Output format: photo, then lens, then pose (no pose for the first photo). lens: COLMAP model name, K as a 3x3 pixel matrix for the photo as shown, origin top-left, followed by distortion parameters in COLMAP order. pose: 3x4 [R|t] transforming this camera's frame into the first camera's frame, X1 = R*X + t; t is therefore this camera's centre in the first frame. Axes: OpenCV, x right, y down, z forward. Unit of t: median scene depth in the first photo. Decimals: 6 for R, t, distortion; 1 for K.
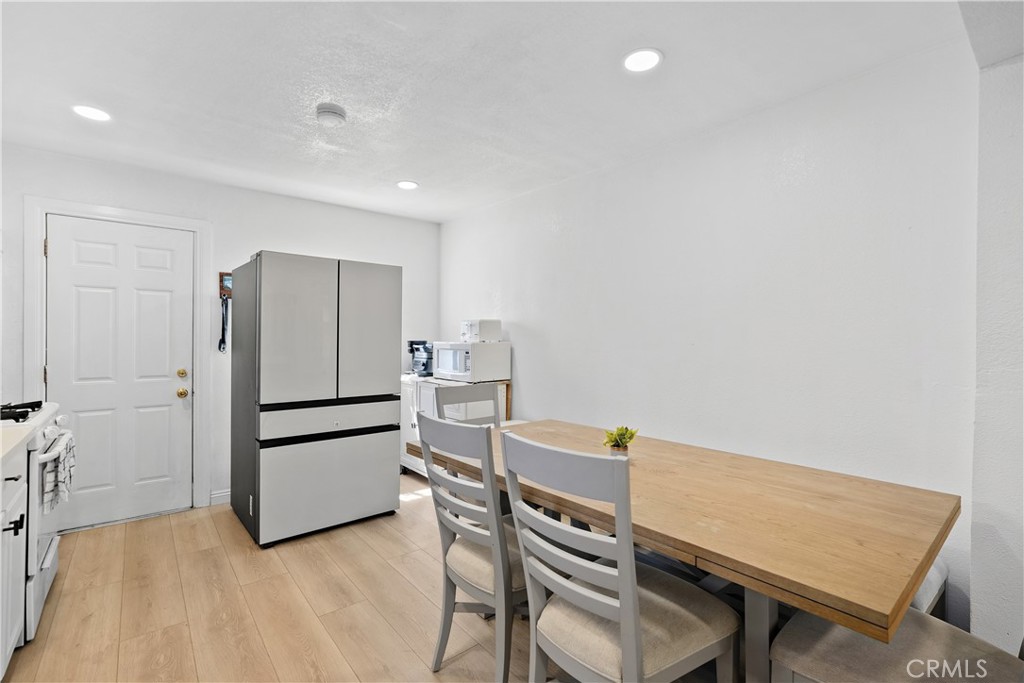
lens RADIAL K [[458.5, 0, 514.6], [0, 458.5, 338.3], [0, 0, 1]] dist [-0.016782, 0.010242]
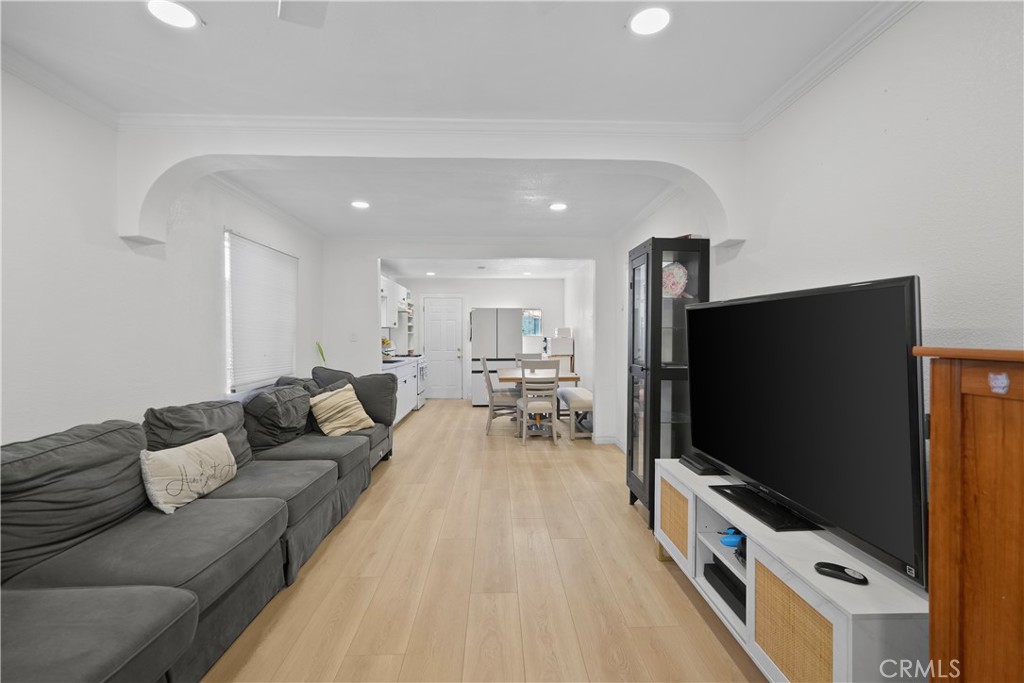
lens RADIAL K [[458.5, 0, 514.6], [0, 458.5, 338.3], [0, 0, 1]] dist [-0.016782, 0.010242]
pose [[0.798243, -0.002162, -0.602331, 1.351536], [0.003665, 0.999992, 0.001268, 0.006324], [0.602324, -0.003220, 0.798245, -1.129640]]
